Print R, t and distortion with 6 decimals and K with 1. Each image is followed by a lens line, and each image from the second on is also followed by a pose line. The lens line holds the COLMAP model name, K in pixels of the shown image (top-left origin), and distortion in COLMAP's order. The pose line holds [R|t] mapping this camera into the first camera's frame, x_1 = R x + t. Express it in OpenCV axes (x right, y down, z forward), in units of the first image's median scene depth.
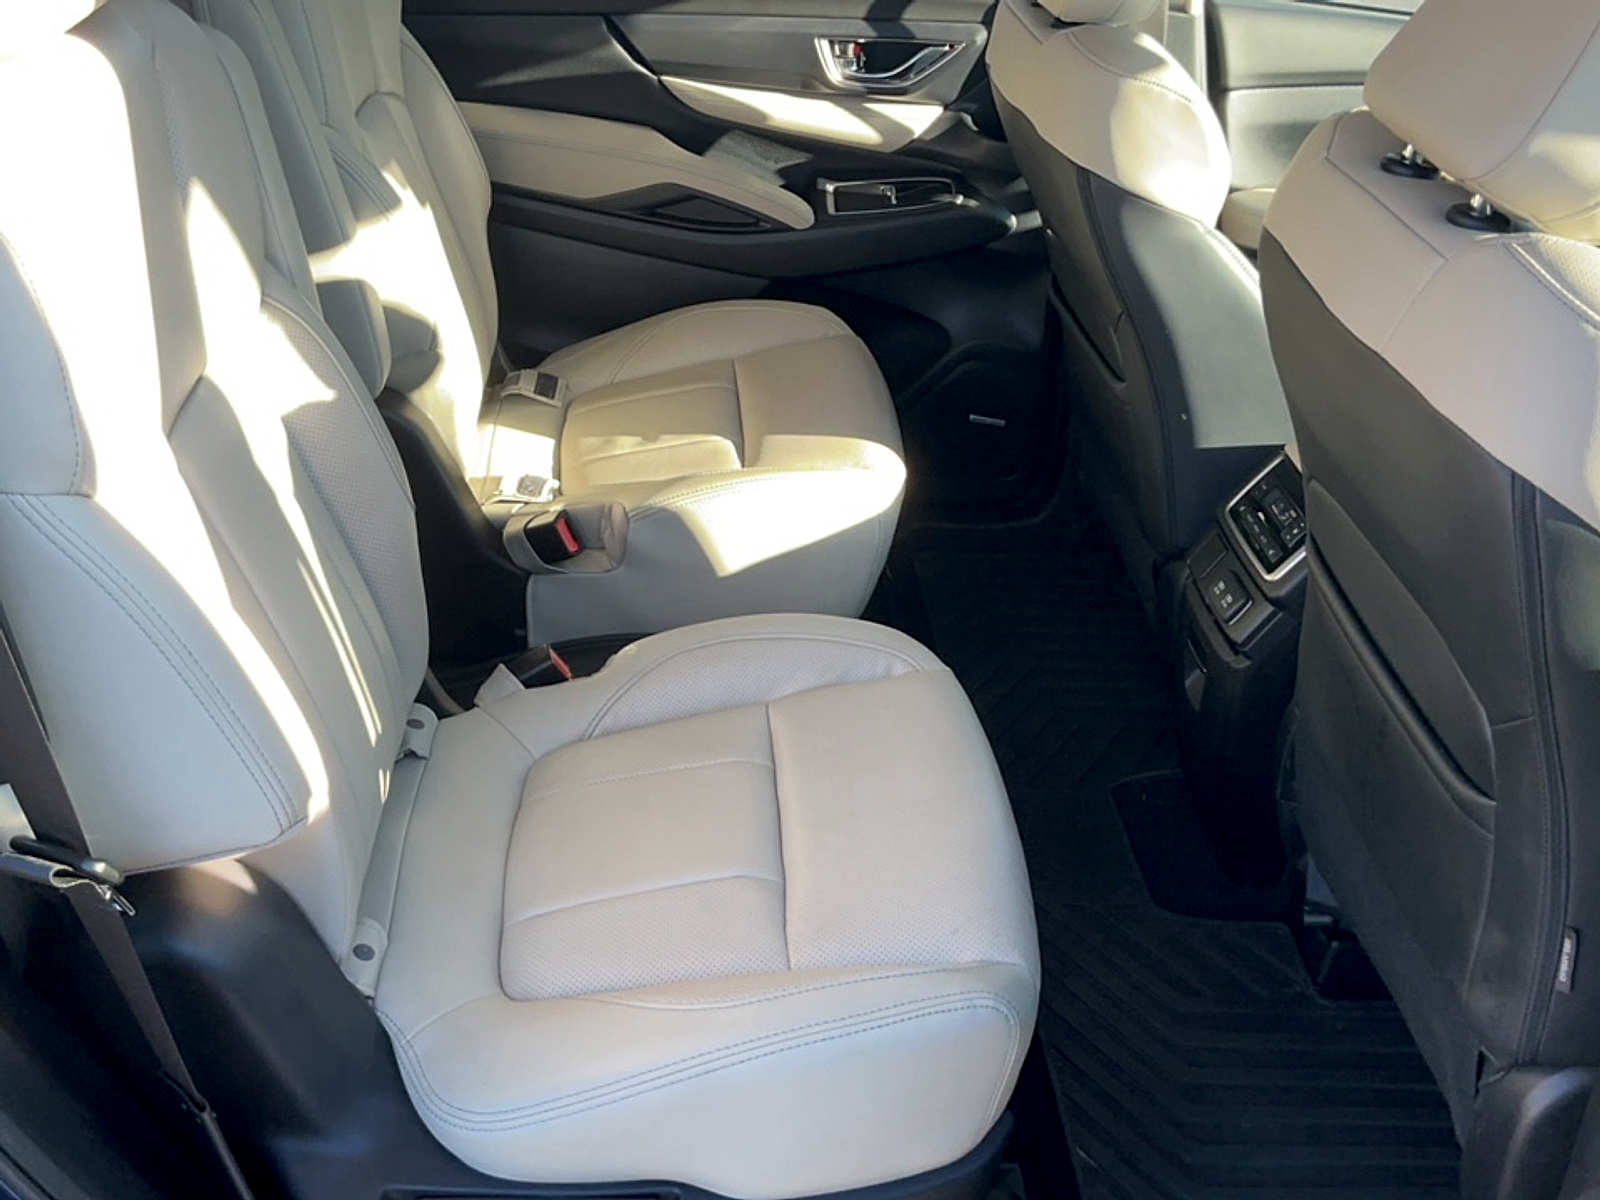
lens RADIAL K [[1658.3, 0, 800.3], [0, 1658.3, 629.4], [0, 0, 1]] dist [0.115829, -0.234973]
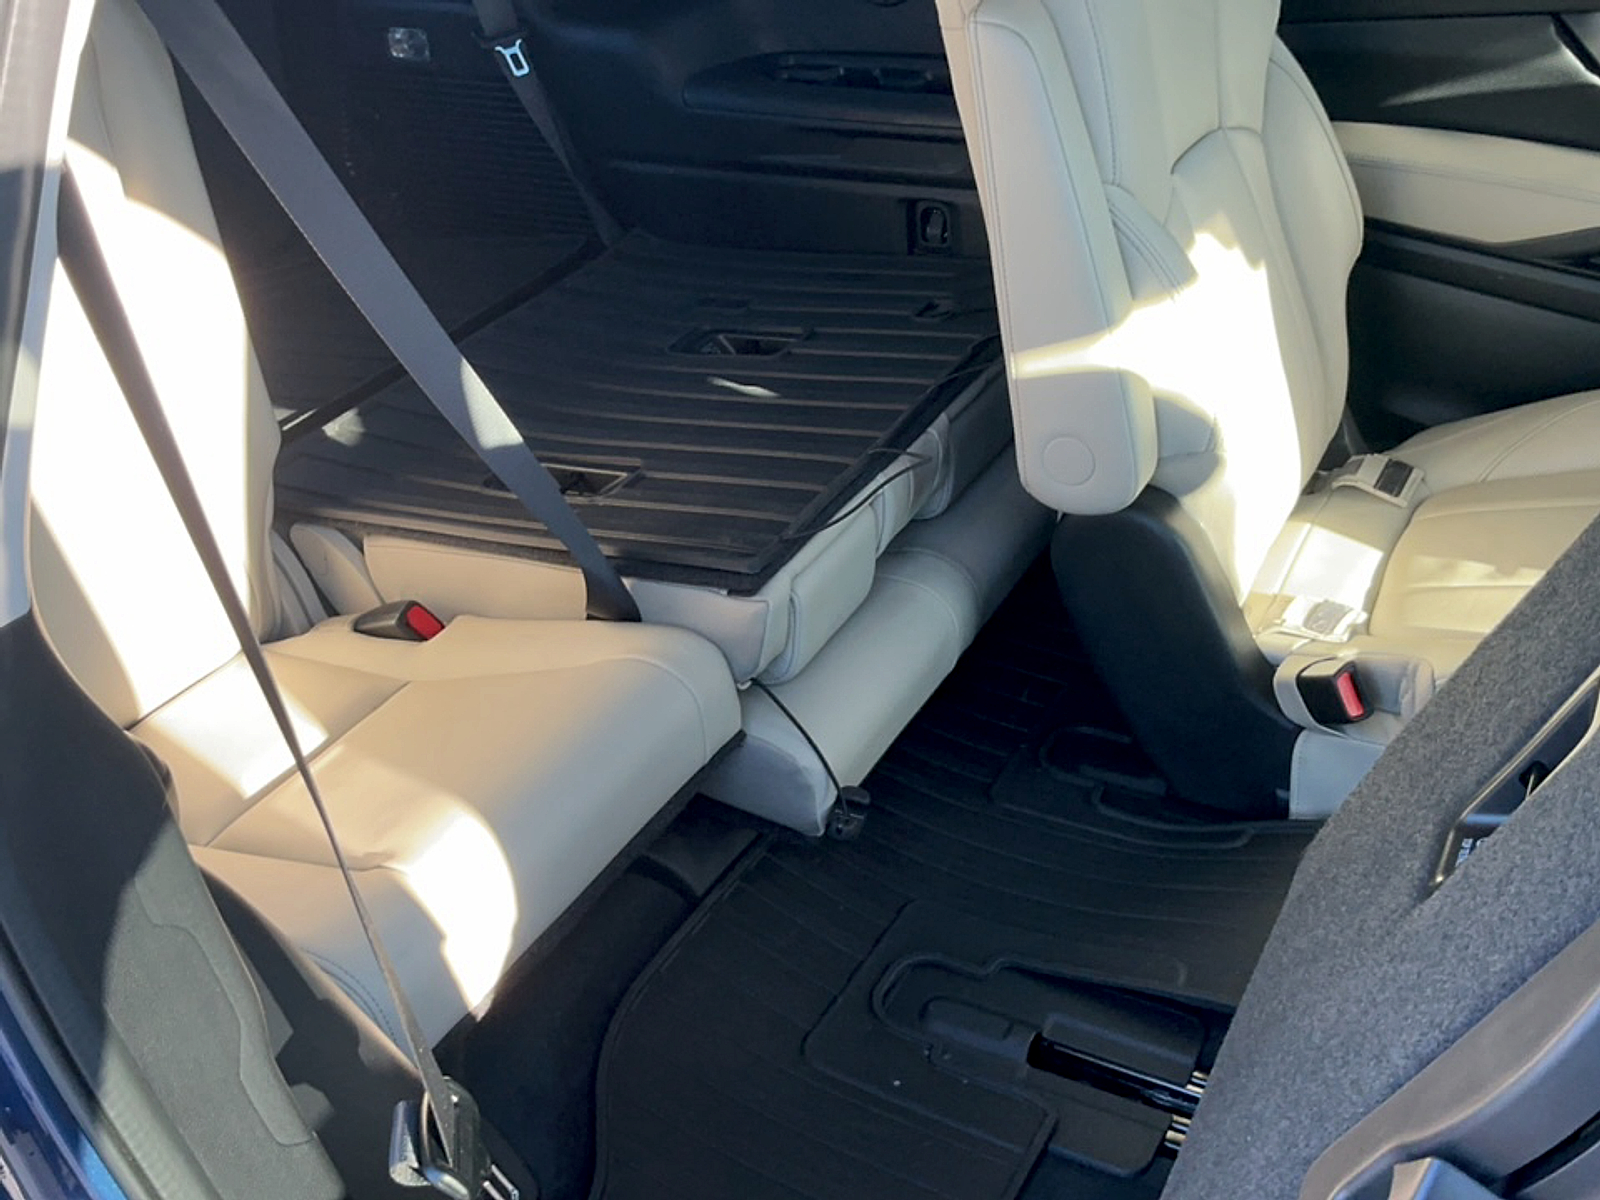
lens RADIAL K [[1658.3, 0, 800.3], [0, 1658.3, 629.4], [0, 0, 1]] dist [0.115829, -0.234973]
pose [[0.840233, 0.154540, -0.519736, 0.044273], [-0.145952, 0.987607, 0.057704, -0.088753], [0.522213, 0.027371, 0.852376, 0.180946]]
